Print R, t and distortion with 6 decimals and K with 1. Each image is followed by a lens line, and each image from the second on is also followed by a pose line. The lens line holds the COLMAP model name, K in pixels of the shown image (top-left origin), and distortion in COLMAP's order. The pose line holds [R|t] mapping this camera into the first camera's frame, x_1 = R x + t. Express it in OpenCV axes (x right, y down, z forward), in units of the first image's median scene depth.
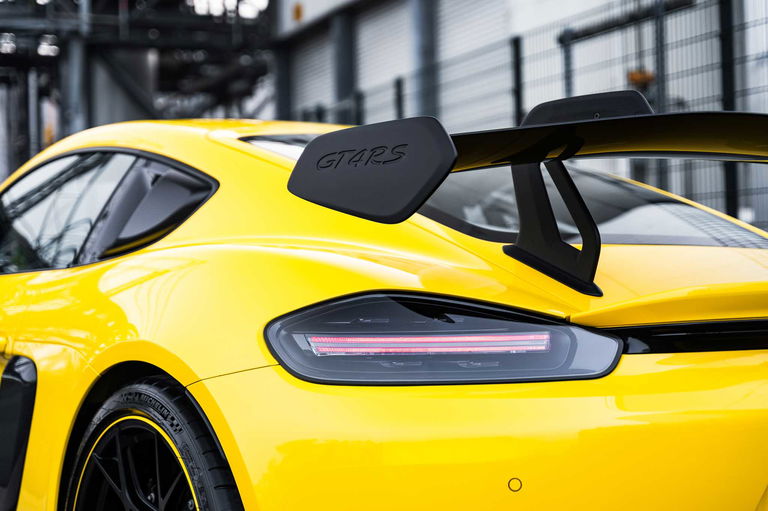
lens RADIAL K [[1250.2, 0, 384.0], [0, 1250.2, 255.5], [0, 0, 1]] dist [0.007410, -0.033882]
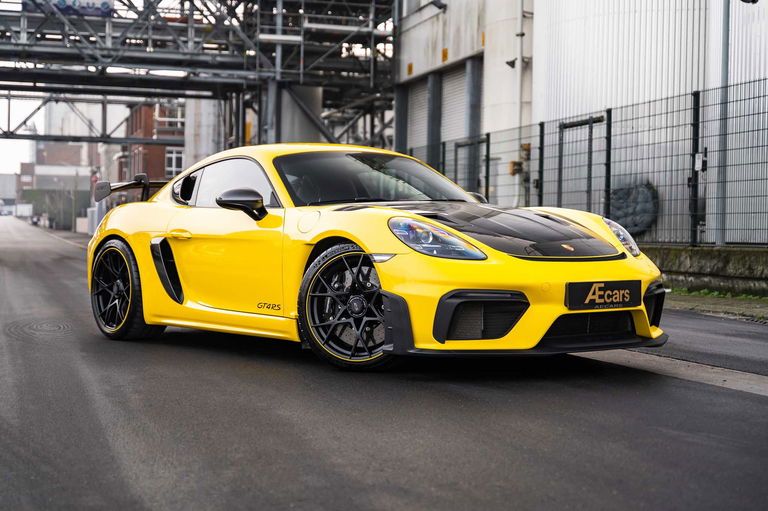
lens RADIAL K [[1254.6, 0, 384.0], [0, 1254.6, 255.5], [0, 0, 1]] dist [-0.014833, -0.030640]
pose [[0.989044, 0.049438, -0.139098, 0.156419], [-0.046313, 0.998599, 0.025615, 0.003030], [0.140169, -0.018892, 0.989947, -0.693167]]
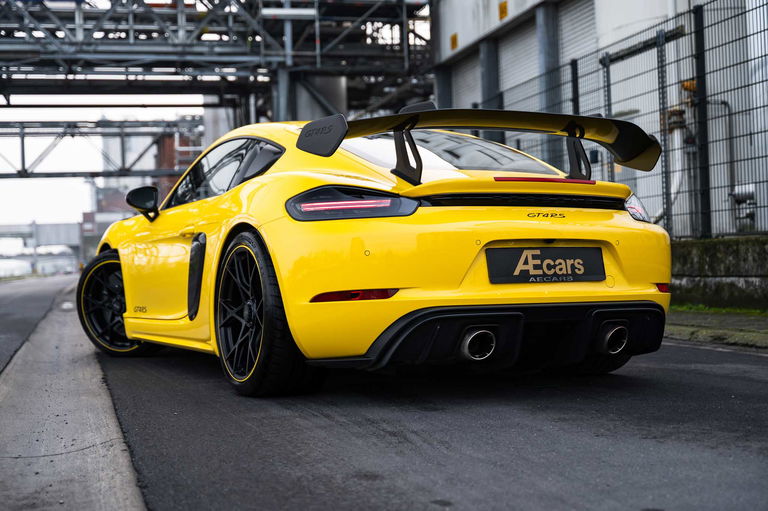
lens RADIAL K [[1091.2, 0, 384.0], [0, 1091.2, 255.5], [0, 0, 1]] dist [0.017362, 0.010215]
pose [[0.986426, -0.010598, -0.163863, 0.046739], [0.011740, 0.999913, 0.006002, 0.015857], [0.163785, -0.007844, 0.986465, -0.114147]]
